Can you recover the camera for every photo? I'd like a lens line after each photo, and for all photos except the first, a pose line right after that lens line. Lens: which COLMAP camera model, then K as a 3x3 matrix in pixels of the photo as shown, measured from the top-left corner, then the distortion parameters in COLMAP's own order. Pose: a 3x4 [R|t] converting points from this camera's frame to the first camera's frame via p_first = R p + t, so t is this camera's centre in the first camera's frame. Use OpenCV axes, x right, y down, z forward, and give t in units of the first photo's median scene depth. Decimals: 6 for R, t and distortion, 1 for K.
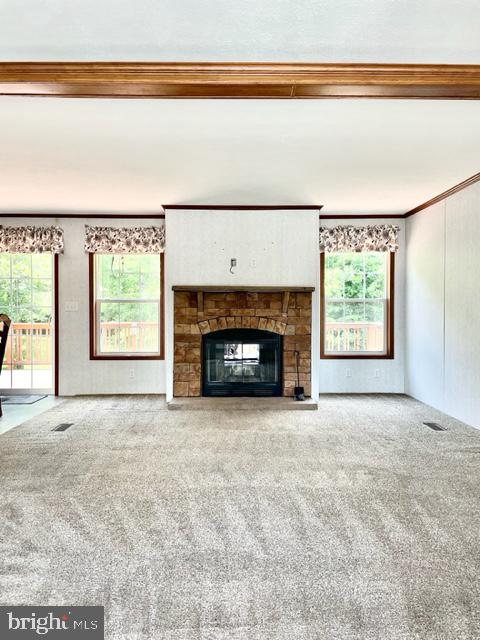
lens RADIAL K [[477.8, 0, 238.2], [0, 477.8, 315.4], [0, 0, 1]] dist [0.096576, -0.000563]
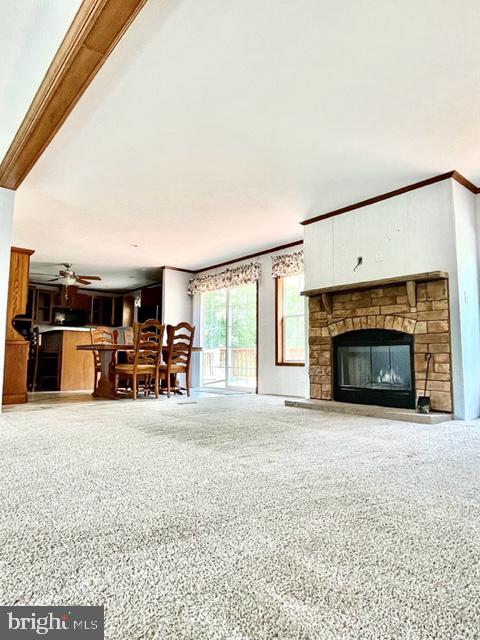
lens RADIAL K [[384.3, 0, 235.1], [0, 384.3, 320.9], [0, 0, 1]] dist [-0.004798, -0.000565]
pose [[0.647390, -0.069367, -0.758996, 0.403267], [-0.019358, 0.994032, -0.107359, 0.095788], [0.761913, 0.084196, 0.642184, 0.330020]]
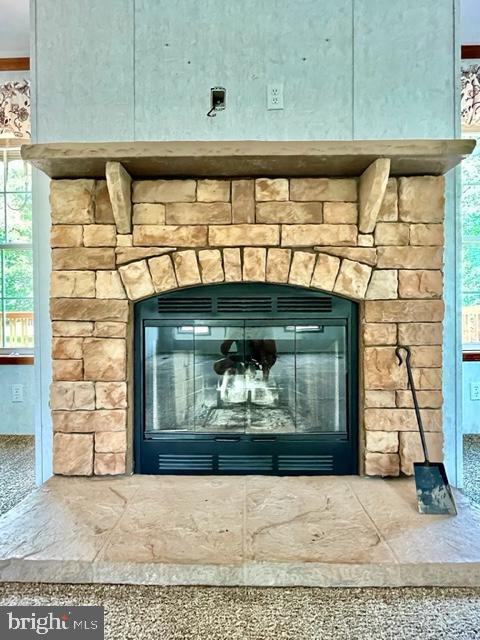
lens RADIAL K [[308.2, 0, 240.6], [0, 308.2, 318.4], [0, 0, 1]] dist [-0.002009, -0.000184]
pose [[0.999693, -0.006898, -0.023813, 0.011535], [0.006737, 0.999954, -0.006836, 0.055319], [0.023859, 0.006673, 0.999693, 0.773963]]
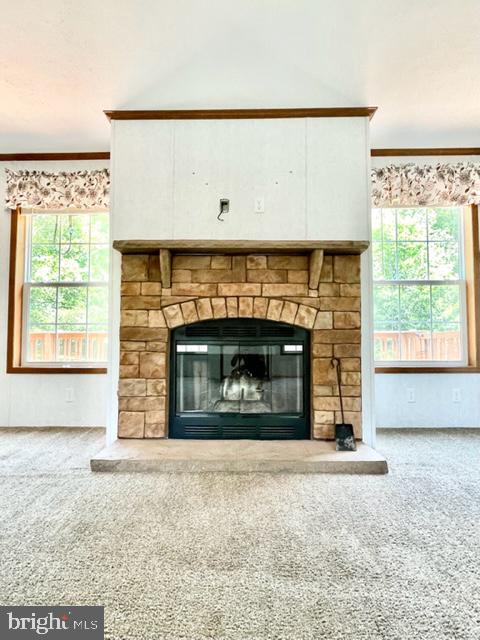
lens RADIAL K [[384.3, 0, 237.0], [0, 384.3, 318.5], [0, 0, 1]] dist [-0.004798, -0.000565]
pose [[0.999597, -0.001000, -0.028359, 0.019148], [-0.000793, 0.998004, -0.063144, 0.056757], [0.028366, 0.063141, 0.997601, 0.542154]]
